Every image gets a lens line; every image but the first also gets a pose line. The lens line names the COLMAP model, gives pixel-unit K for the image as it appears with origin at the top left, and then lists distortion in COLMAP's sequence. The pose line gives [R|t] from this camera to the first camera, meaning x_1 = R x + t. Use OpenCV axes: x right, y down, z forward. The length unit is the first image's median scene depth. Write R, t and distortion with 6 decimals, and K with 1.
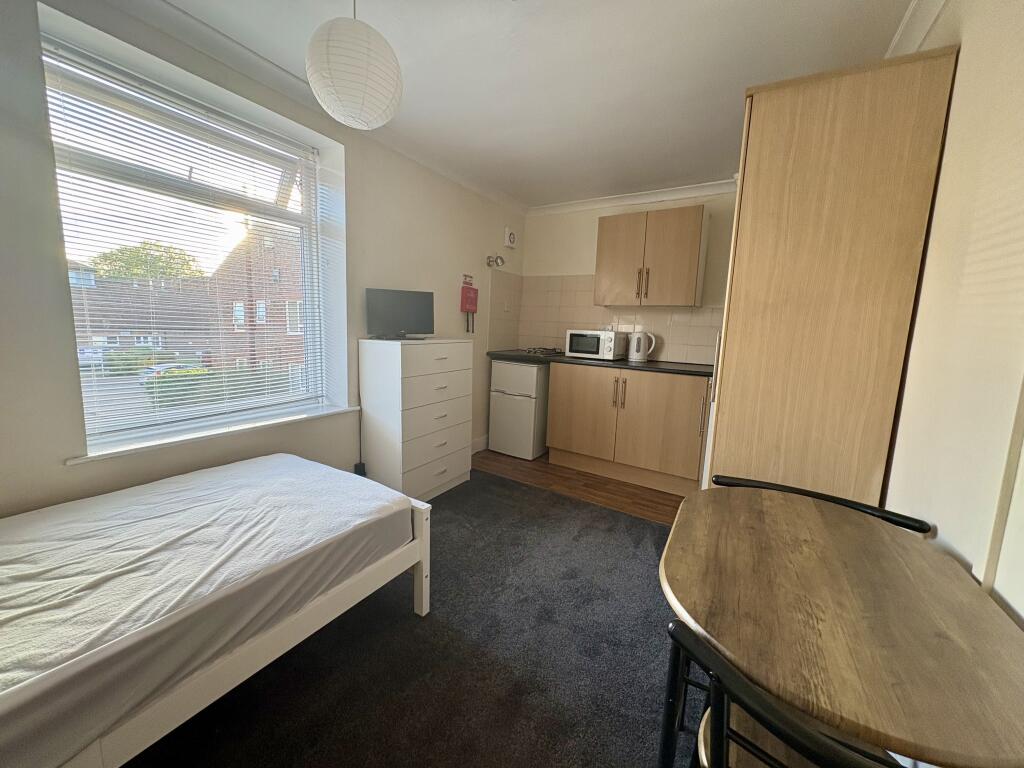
lens RADIAL K [[410.8, 0, 512.0], [0, 410.8, 384.0], [0, 0, 1]] dist [0.001565, -0.000225]
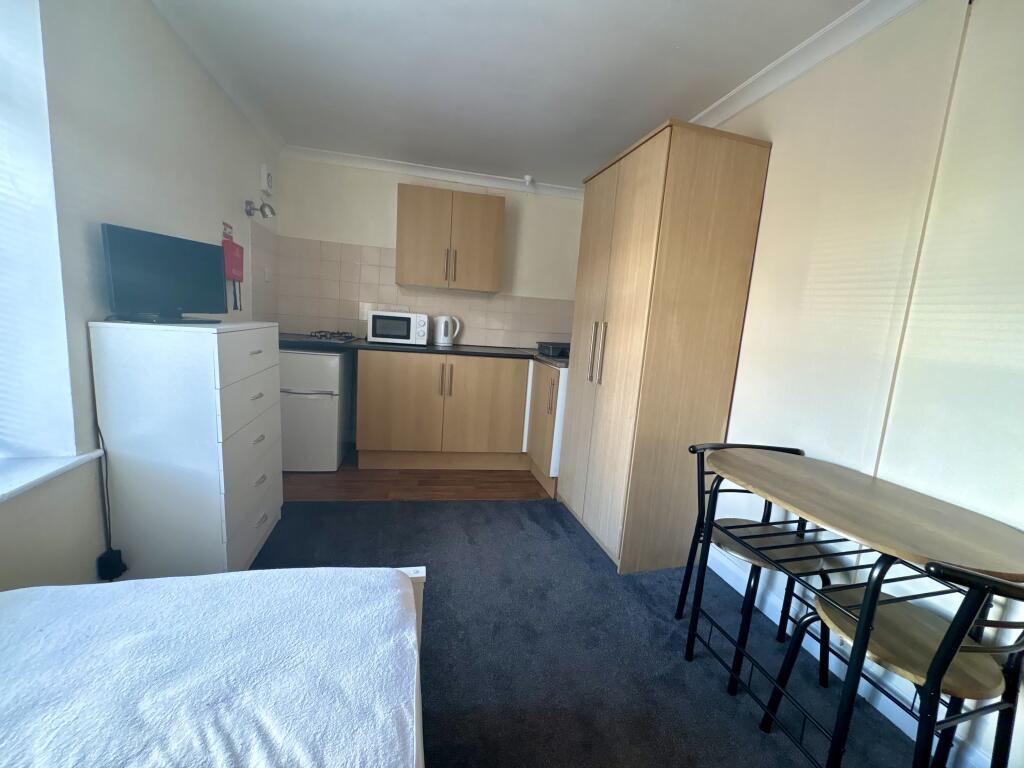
lens RADIAL K [[409.6, 0, 512.0], [0, 409.6, 384.0], [0, 0, 1]] dist [0.003528, 0.000168]
pose [[0.713679, -0.092973, 0.694275, -0.278616], [0.054896, 0.995528, 0.076885, -0.032136], [-0.698318, -0.016759, 0.715591, 0.200823]]
